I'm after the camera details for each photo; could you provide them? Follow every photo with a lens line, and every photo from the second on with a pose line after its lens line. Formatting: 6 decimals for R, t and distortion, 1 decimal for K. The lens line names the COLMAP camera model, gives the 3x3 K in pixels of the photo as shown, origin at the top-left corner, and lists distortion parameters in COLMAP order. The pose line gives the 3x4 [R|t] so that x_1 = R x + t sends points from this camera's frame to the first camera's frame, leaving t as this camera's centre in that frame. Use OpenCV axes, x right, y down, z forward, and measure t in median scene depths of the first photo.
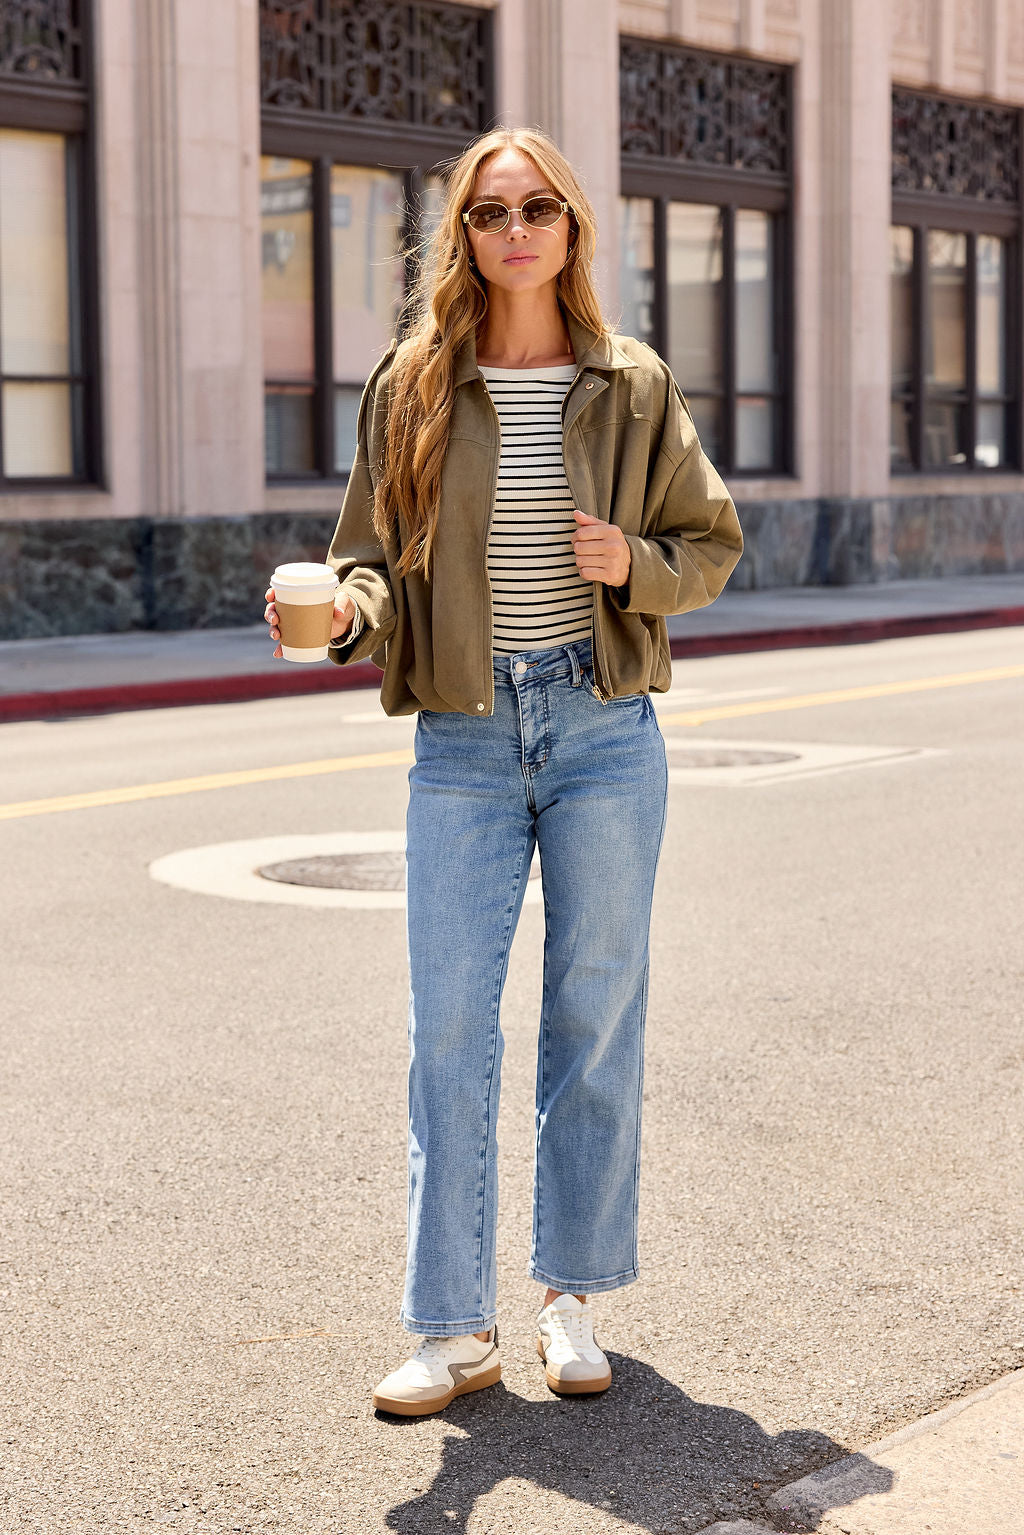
lens RADIAL K [[2824.1, 0, 434.2], [0, 2824.1, 797.3], [0, 0, 1]] dist [0.006391, 0.013607]
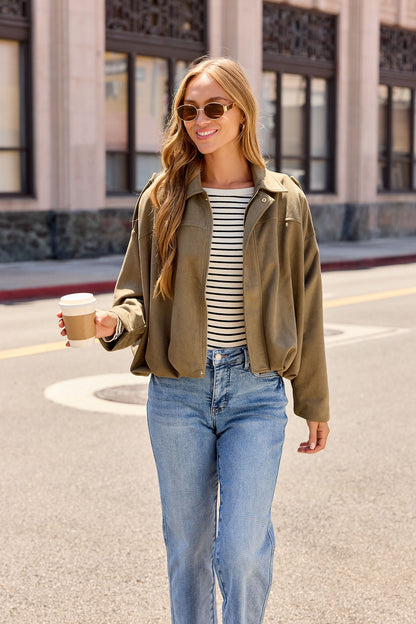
lens RADIAL K [[1152.2, 0, 187.3], [0, 1152.2, 323.7], [0, 0, 1]] dist [0.001974, -0.042824]
pose [[0.999894, 0.011977, 0.008326, -0.000107], [-0.012096, 0.999823, 0.014379, -0.042846], [-0.008153, -0.014478, 0.999862, 0.130052]]
